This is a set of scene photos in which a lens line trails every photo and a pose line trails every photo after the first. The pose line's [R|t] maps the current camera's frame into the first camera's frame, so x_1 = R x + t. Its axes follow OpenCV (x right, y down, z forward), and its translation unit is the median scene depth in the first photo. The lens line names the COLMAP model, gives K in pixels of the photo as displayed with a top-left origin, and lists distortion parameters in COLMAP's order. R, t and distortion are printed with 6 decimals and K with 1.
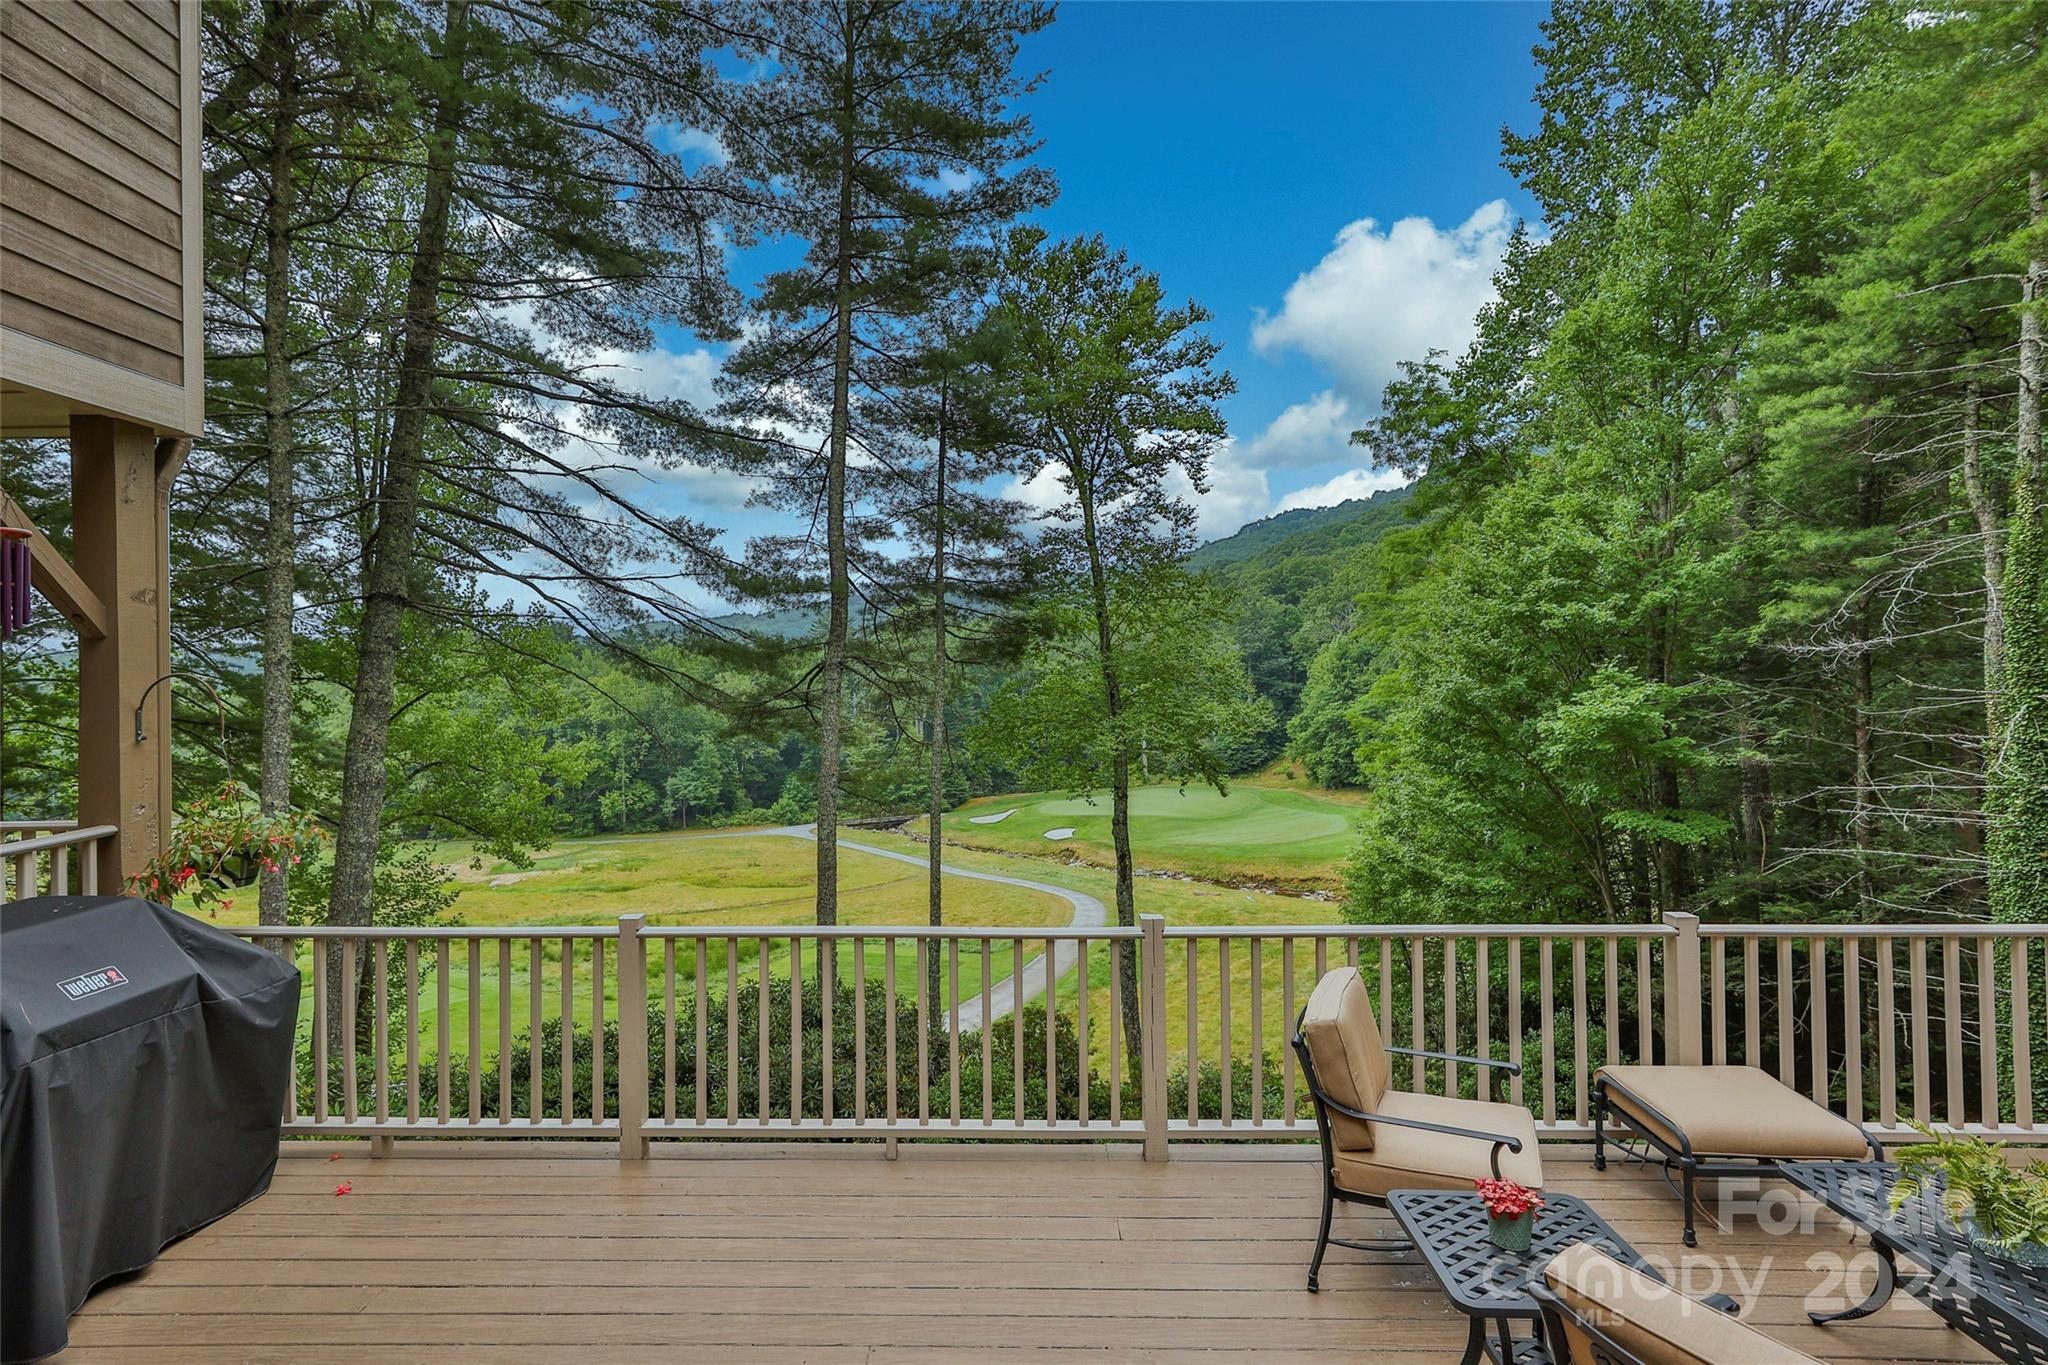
lens RADIAL K [[1005.4, 0, 984.5], [0, 1005.4, 676.9], [0, 0, 1]] dist [-0.017948, 0.000226]
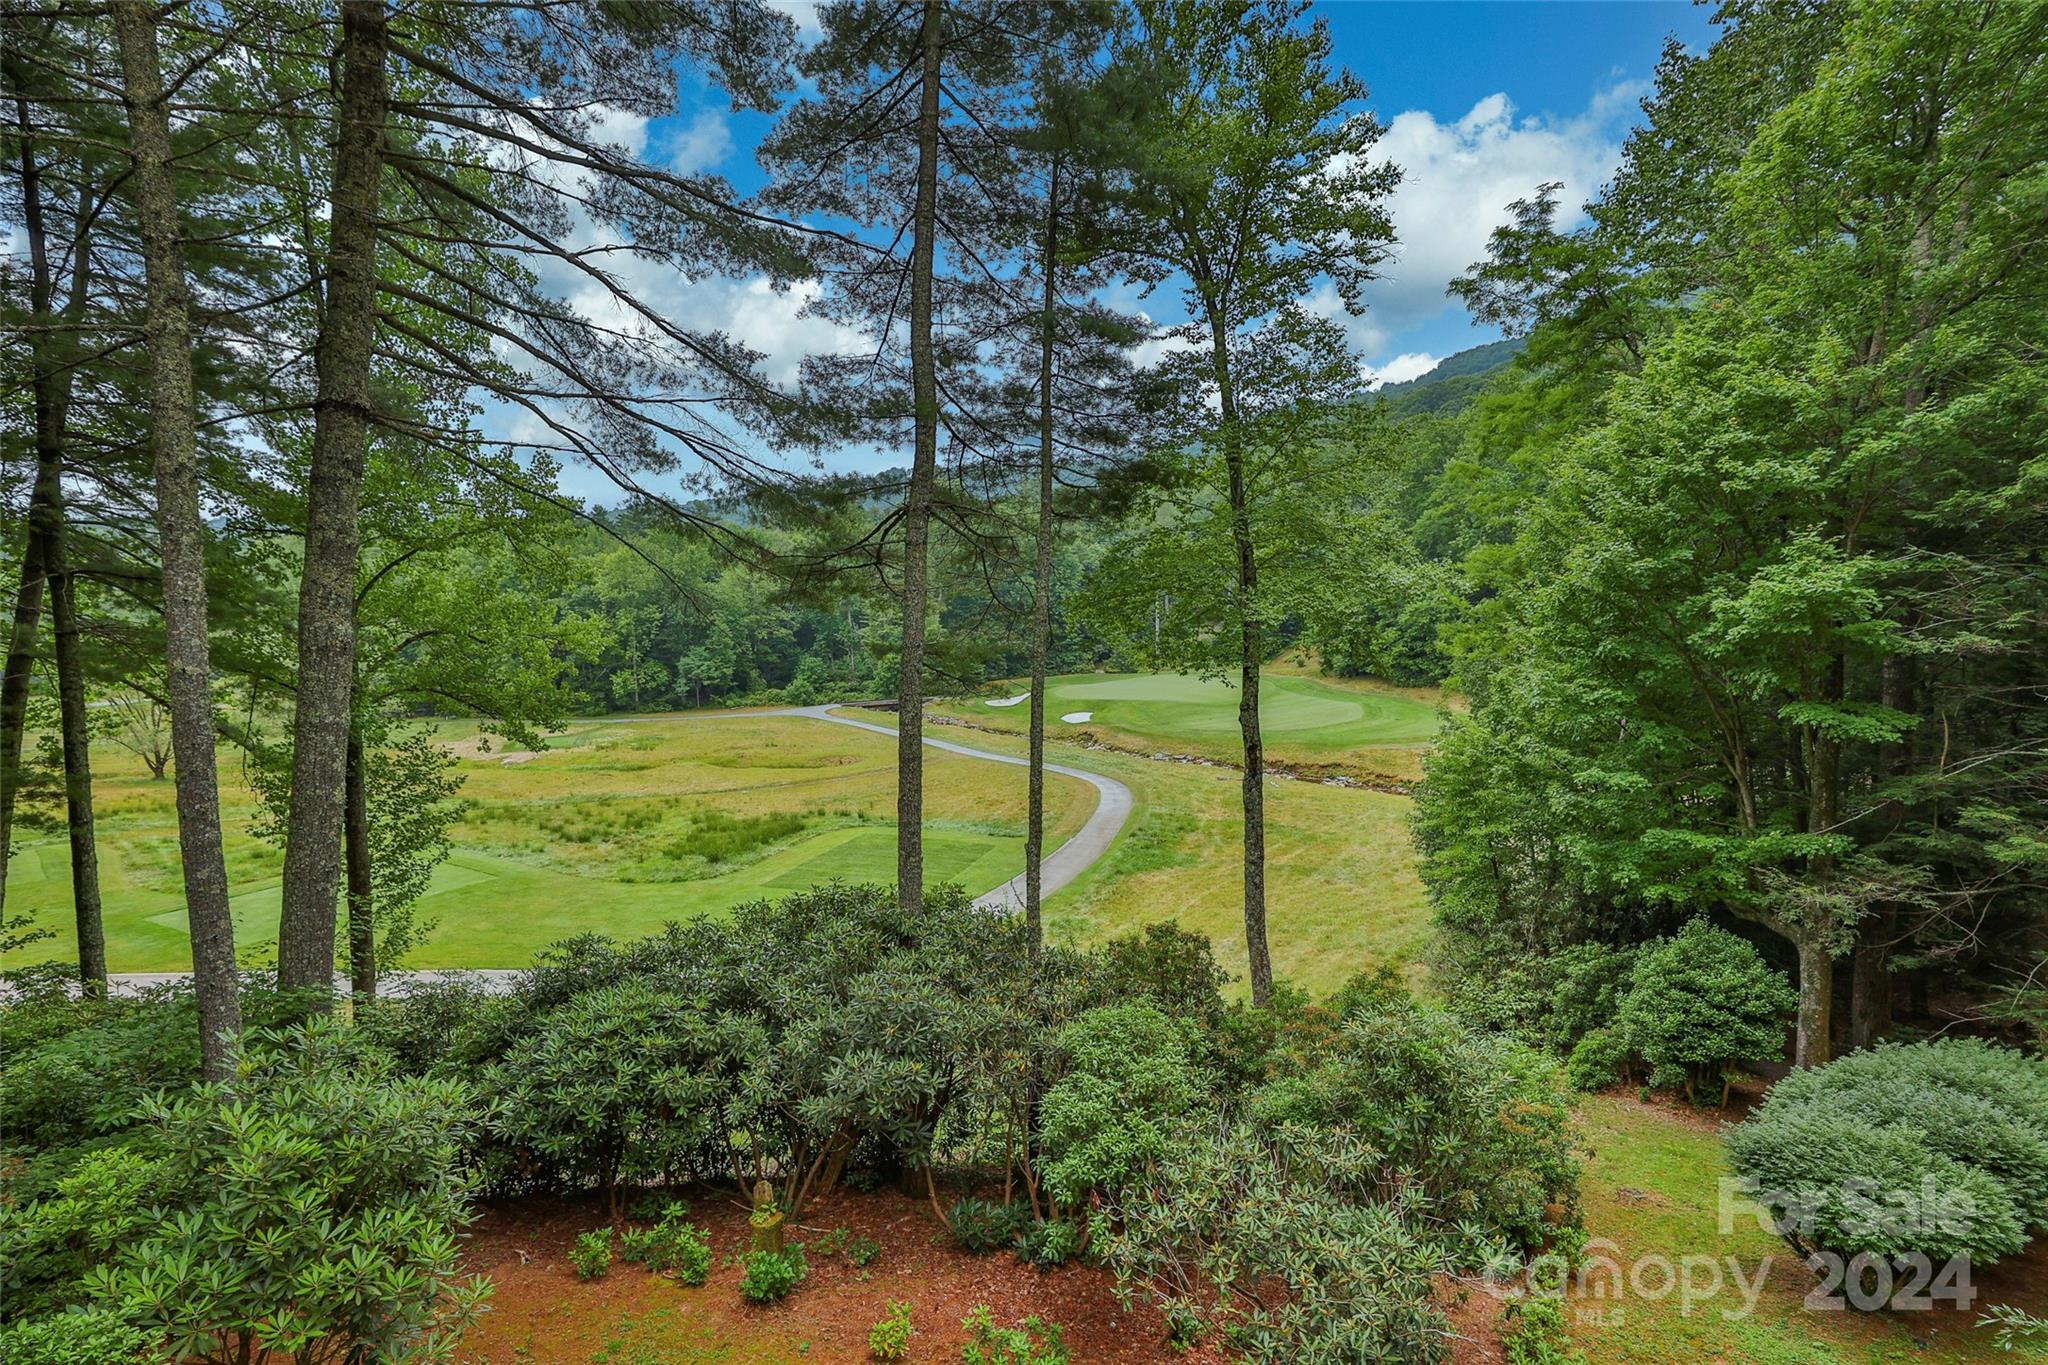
lens RADIAL K [[990.7, 0, 1024.0], [0, 990.7, 682.5], [0, 0, 1]] dist [-0.011633, 0.000510]
pose [[0.999381, 0.012315, 0.032960, -0.068767], [-0.016190, 0.992639, 0.120024, 0.021655], [-0.031240, -0.120483, 0.992224, 0.145930]]
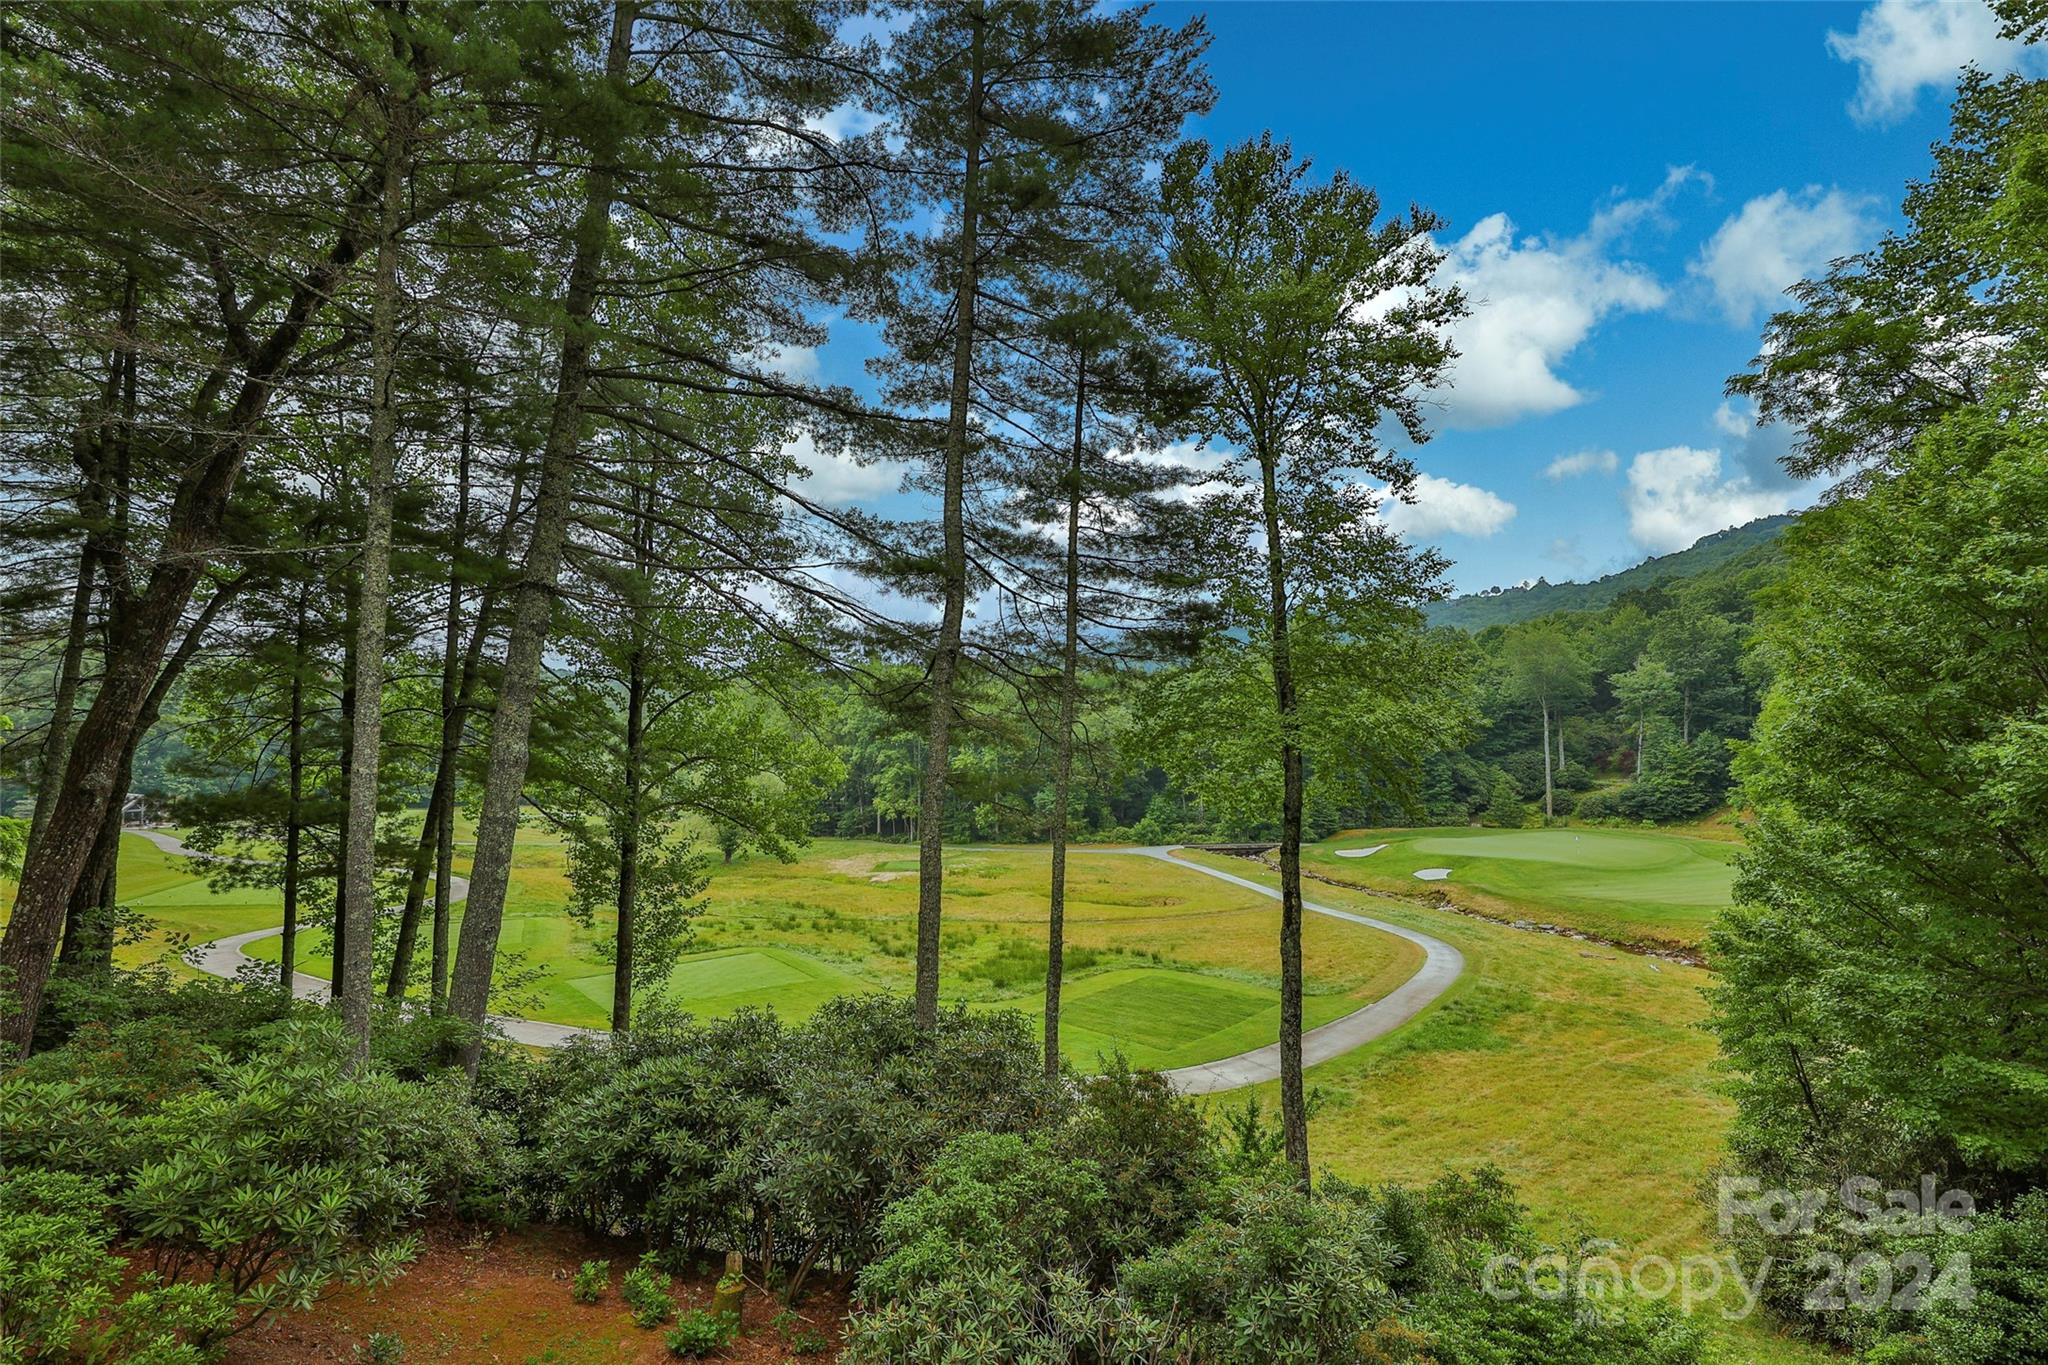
lens RADIAL K [[986.5, 0, 1009.7], [0, 986.5, 680.3], [0, 0, 1]] dist [-0.014823, 0.012889]
pose [[0.936362, 0.008990, -0.350920, 0.166029], [-0.016661, 0.999684, -0.018847, 0.021741], [0.350639, 0.023495, 0.936216, 0.145293]]
